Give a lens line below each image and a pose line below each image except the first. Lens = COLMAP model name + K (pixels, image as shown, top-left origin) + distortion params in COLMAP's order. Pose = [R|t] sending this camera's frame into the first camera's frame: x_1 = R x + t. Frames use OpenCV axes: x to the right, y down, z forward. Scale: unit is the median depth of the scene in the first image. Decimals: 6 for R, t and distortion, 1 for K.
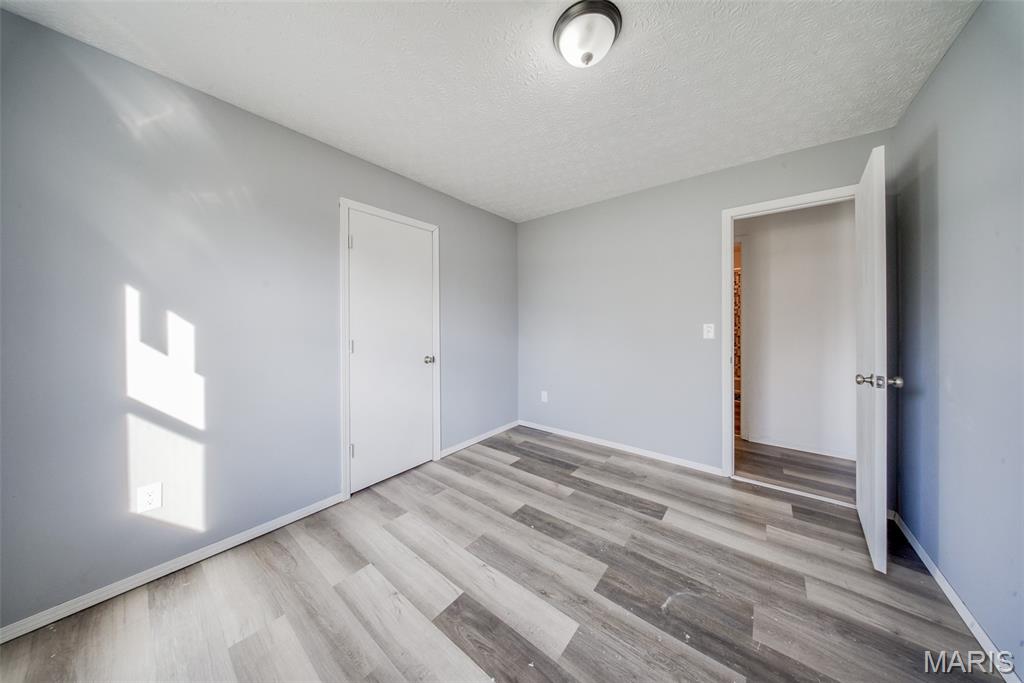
lens RADIAL K [[303.8, 0, 512.9], [0, 303.8, 325.0], [0, 0, 1]] dist [-0.000432, -0.000060]
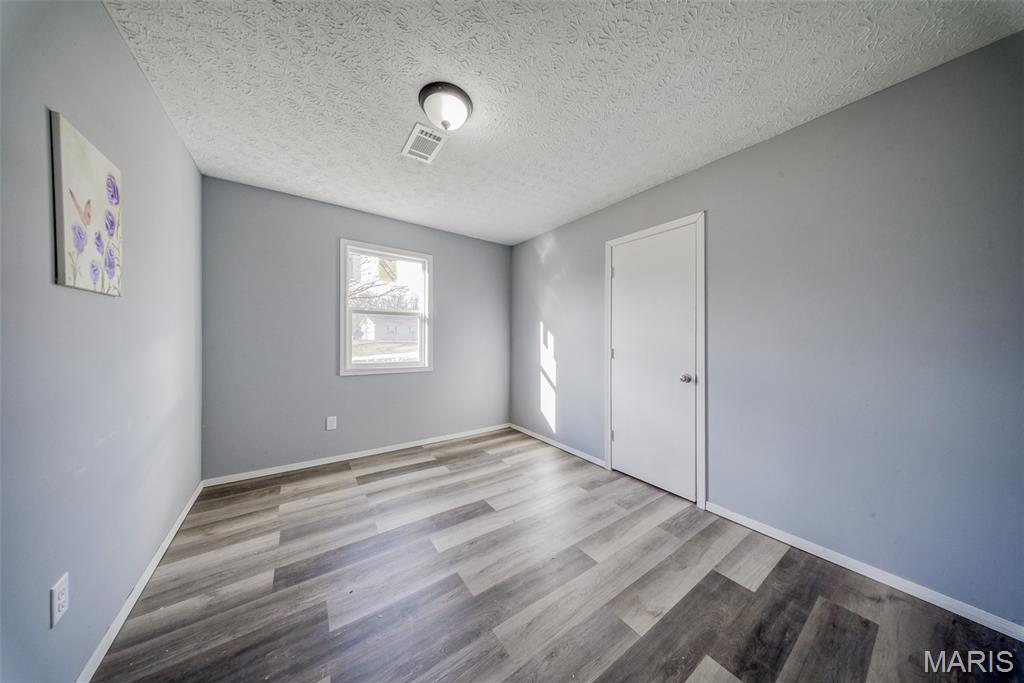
lens RADIAL K [[294.5, 0, 512.0], [0, 294.5, 341.5], [0, 0, 1]] dist [-0.000368, -0.000071]
pose [[-0.263319, 0.011993, -0.964634, 0.792703], [-0.004439, 0.999897, 0.013644, 0.003465], [0.964699, 0.007875, -0.263239, 0.933465]]
